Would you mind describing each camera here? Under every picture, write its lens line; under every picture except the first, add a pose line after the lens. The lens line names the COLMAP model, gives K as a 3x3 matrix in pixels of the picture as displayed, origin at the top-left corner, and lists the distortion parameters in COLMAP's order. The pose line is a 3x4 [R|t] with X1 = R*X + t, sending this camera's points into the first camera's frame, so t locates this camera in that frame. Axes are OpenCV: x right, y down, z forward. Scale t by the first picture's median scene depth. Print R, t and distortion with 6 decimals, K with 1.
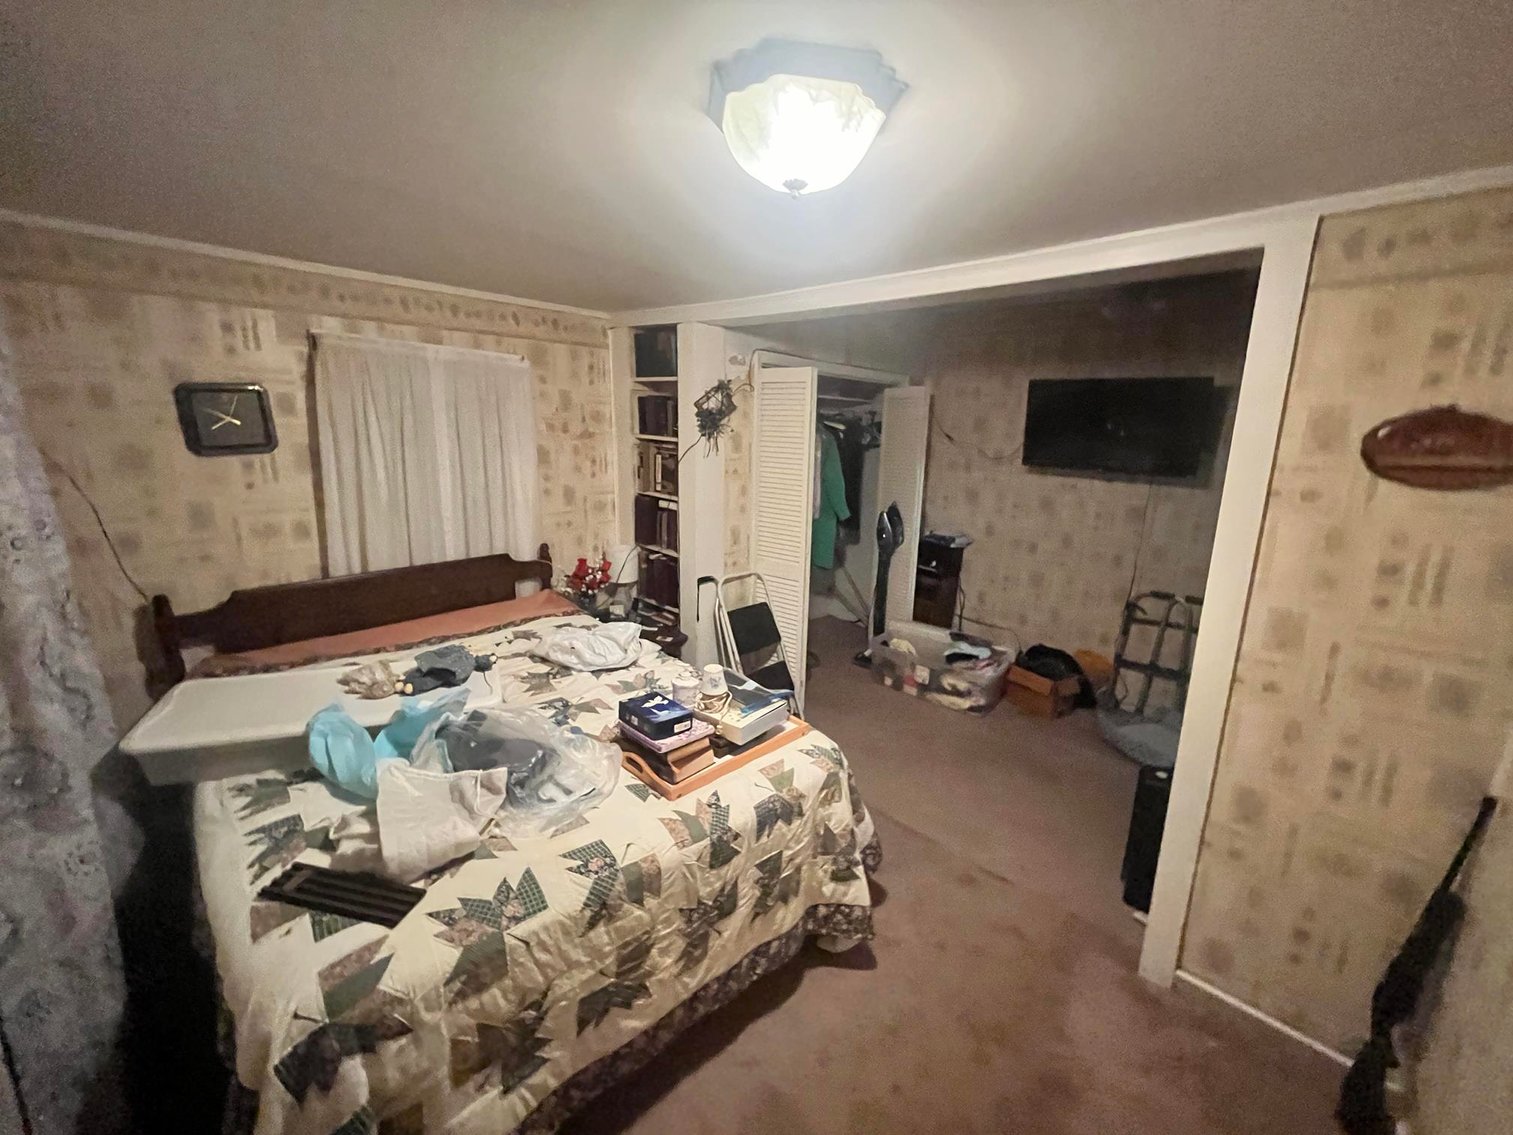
lens RADIAL K [[612.5, 0, 750.1], [0, 612.5, 567.4], [0, 0, 1]] dist [-0.002711, 0.000061]
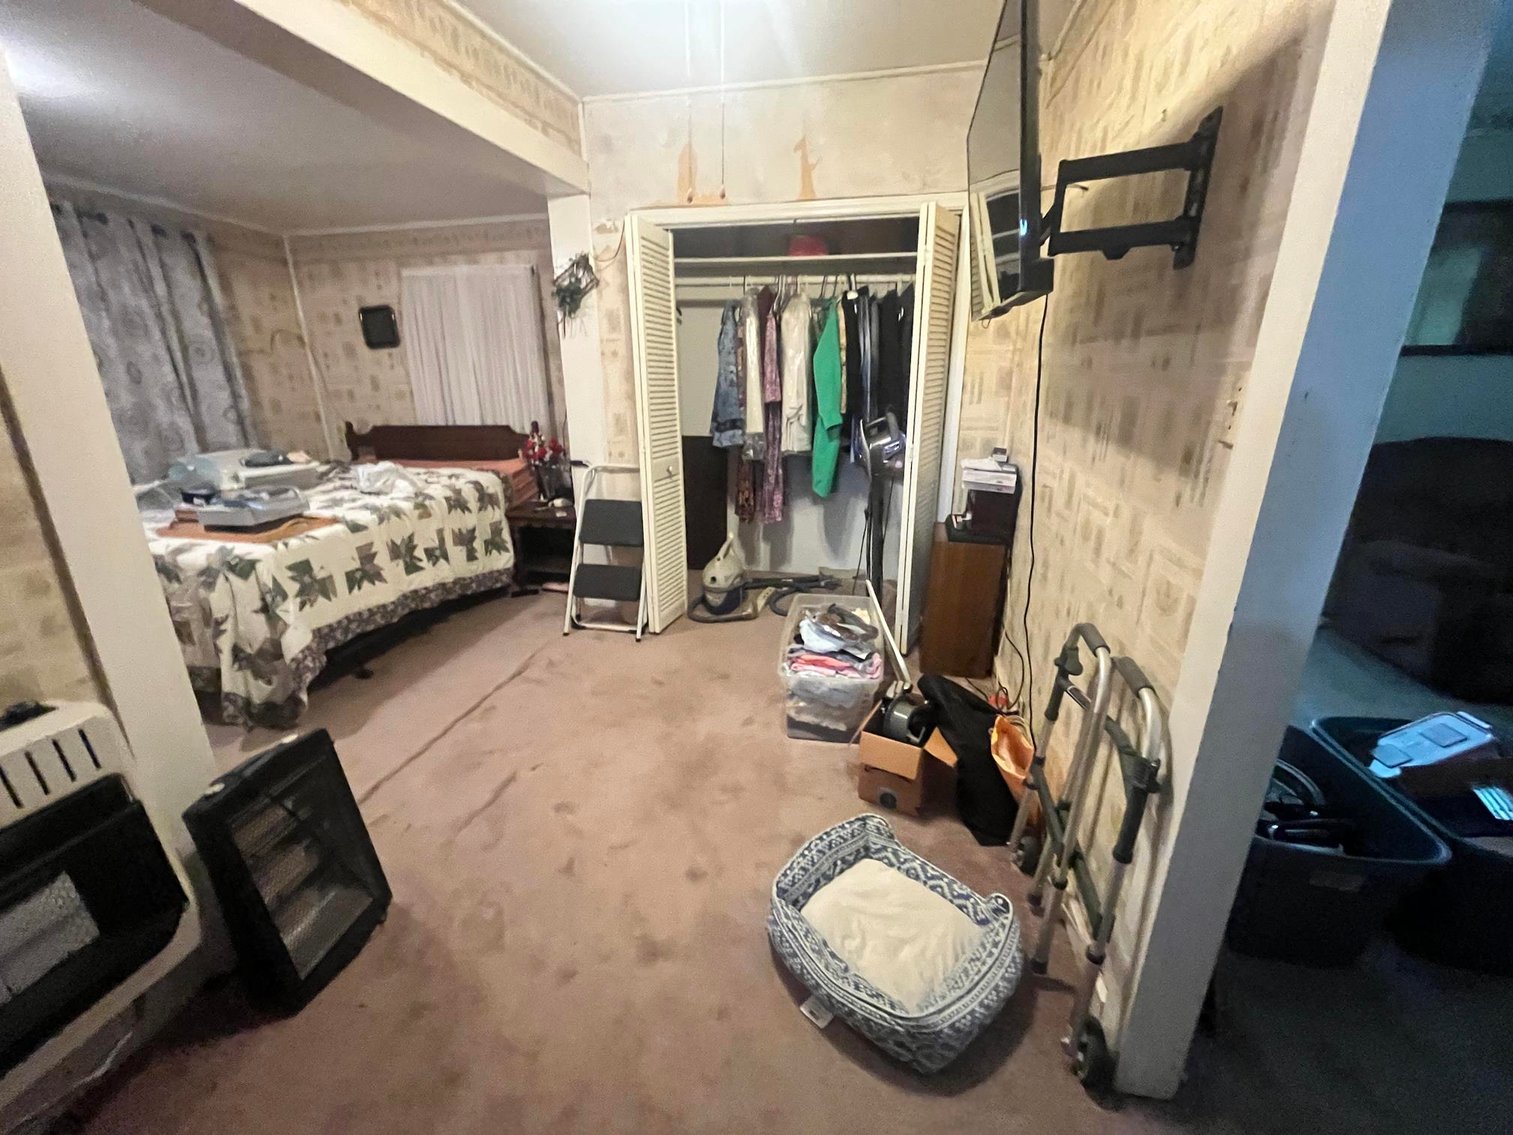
lens RADIAL K [[612.5, 0, 758.0], [0, 612.5, 567.6], [0, 0, 1]] dist [-0.002711, 0.000061]
pose [[0.526834, 0.226649, -0.819193, 1.820772], [-0.170175, 0.972404, 0.159597, -0.046035], [0.832759, 0.055325, 0.550865, 1.317225]]
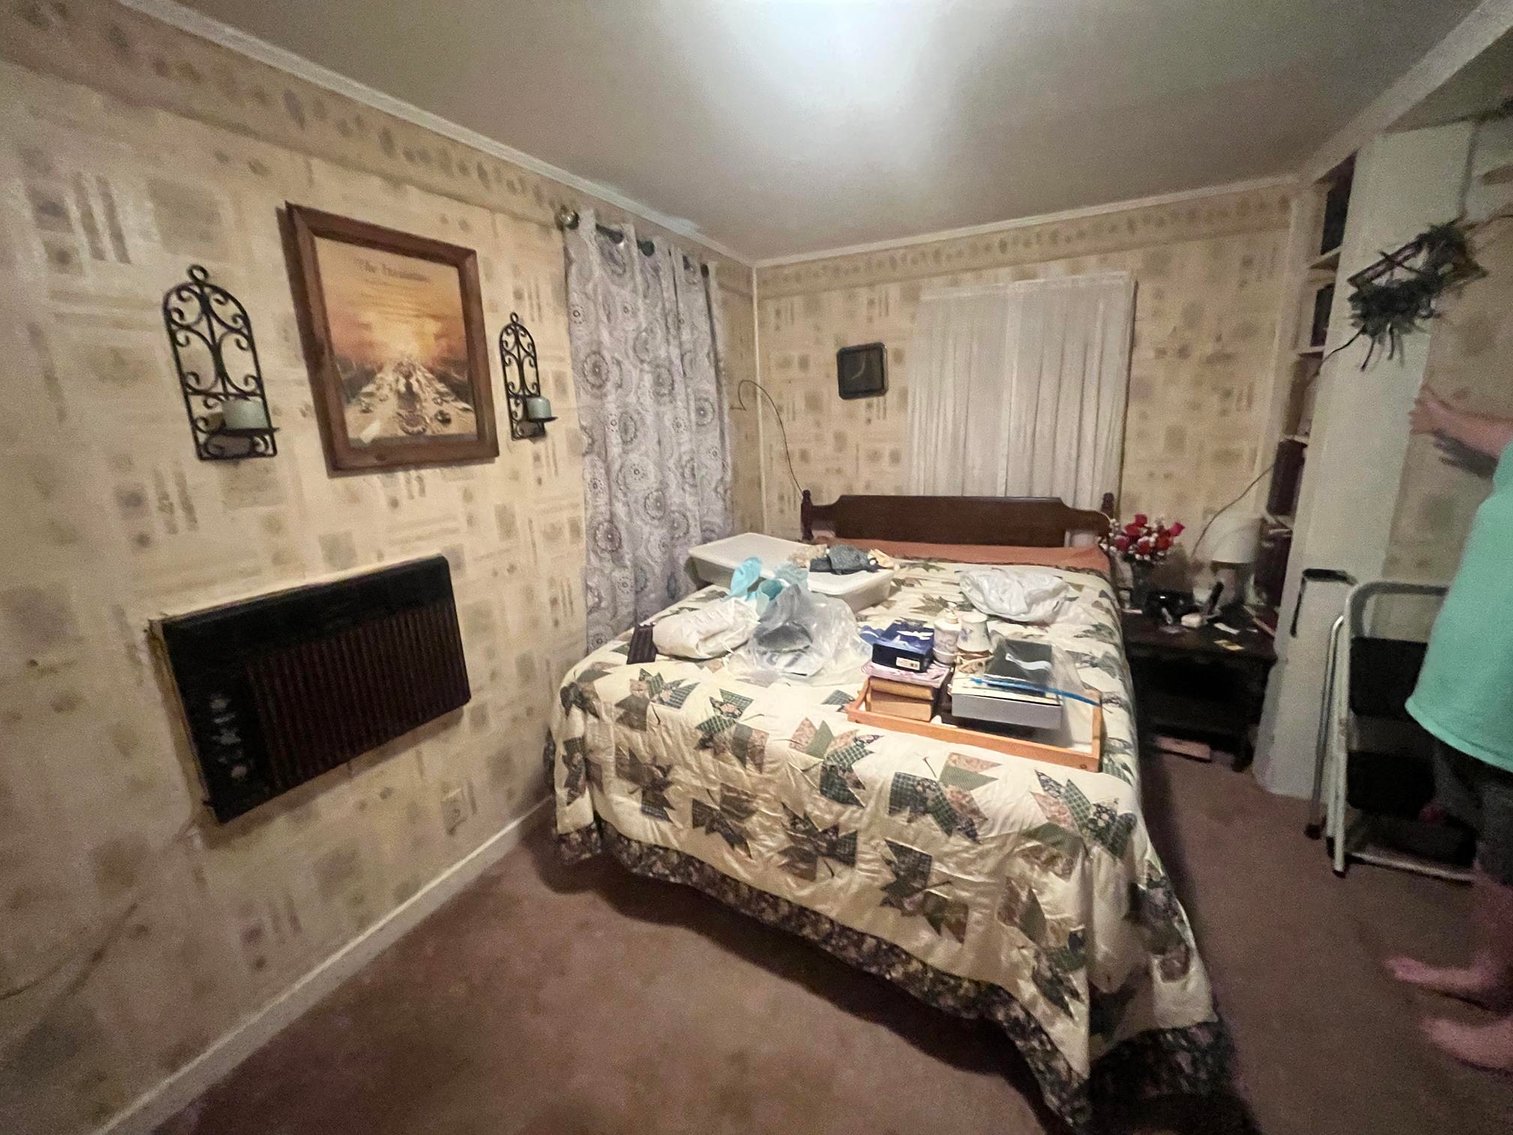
lens RADIAL K [[612.5, 0, 752.5], [0, 612.5, 566.4], [0, 0, 1]] dist [-0.002711, 0.000061]
pose [[0.300664, 0.196575, -0.933252, 0.618907], [-0.165384, 0.974450, 0.151972, 0.026065], [0.939281, 0.108653, 0.325492, 0.487946]]
